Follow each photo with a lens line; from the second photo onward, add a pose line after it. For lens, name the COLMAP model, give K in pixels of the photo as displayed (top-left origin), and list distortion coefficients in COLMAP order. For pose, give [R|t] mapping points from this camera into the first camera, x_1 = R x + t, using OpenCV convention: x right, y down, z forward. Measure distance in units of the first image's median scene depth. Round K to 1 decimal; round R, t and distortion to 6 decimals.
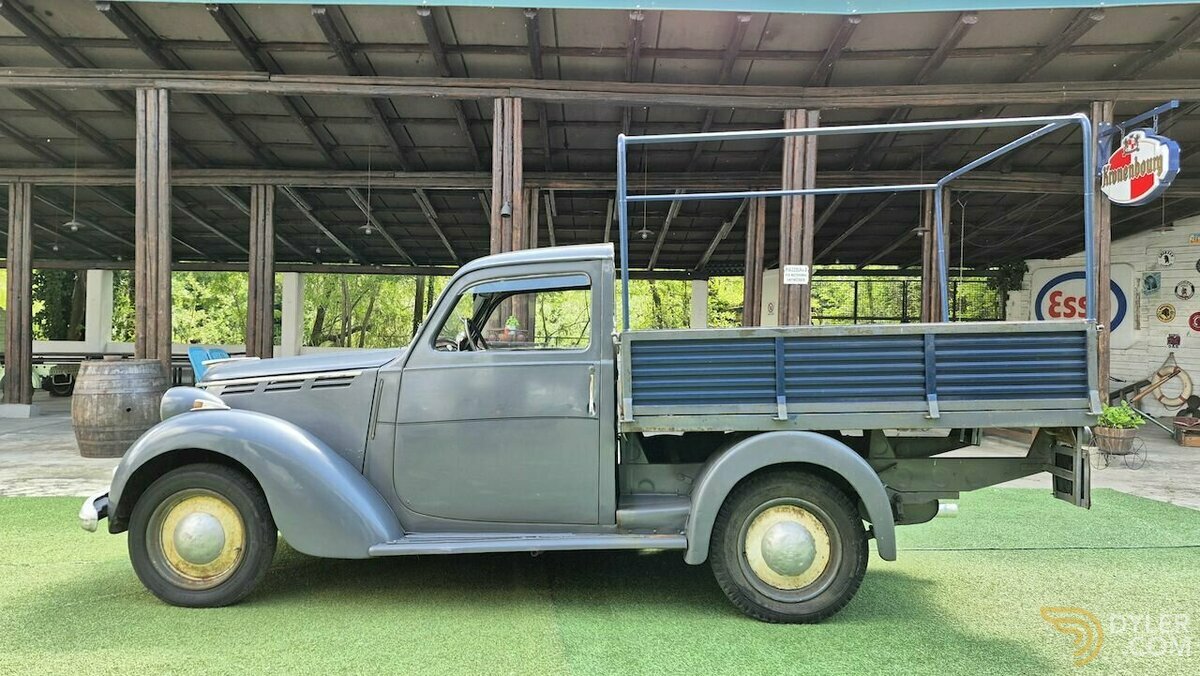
lens RADIAL K [[838.8, 0, 575.4], [0, 838.8, 332.8], [0, 0, 1]] dist [0.097839, -0.115868]
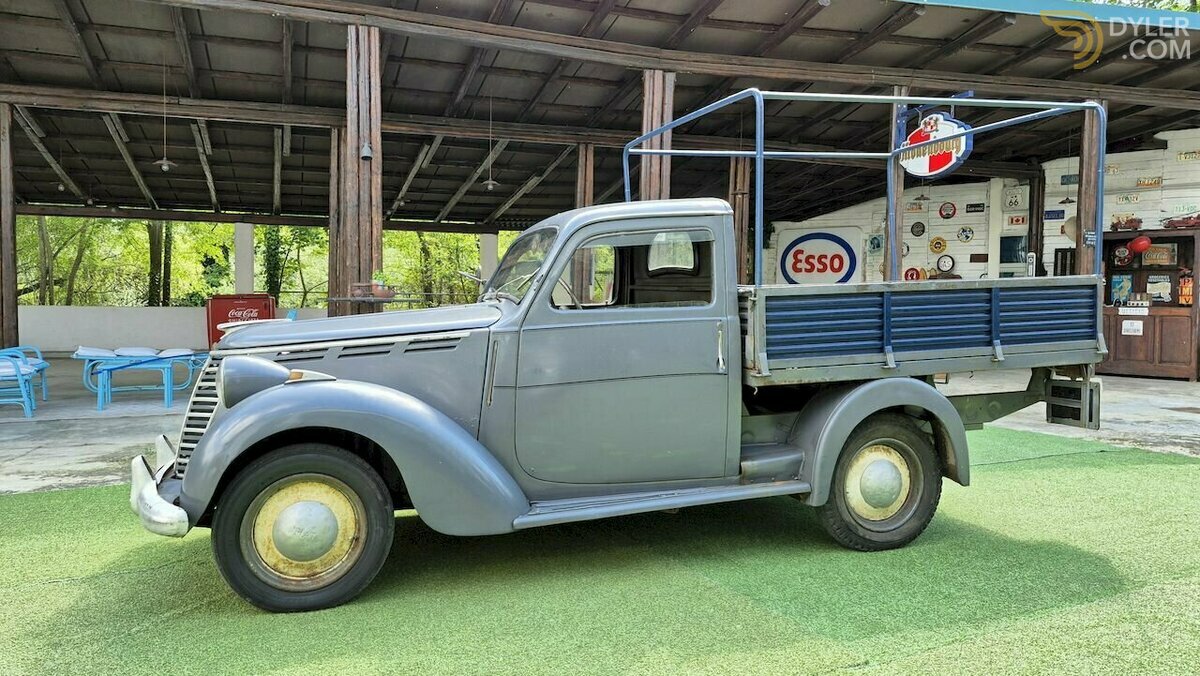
lens RADIAL K [[842.7, 0, 600.0], [0, 842.7, 338.0], [0, 0, 1]] dist [0.100961, -0.116056]
pose [[0.932830, -0.025414, 0.359420, -0.323739], [0.003575, 0.998113, 0.061297, -0.002464], [-0.360299, -0.055895, 0.931161, 0.074641]]
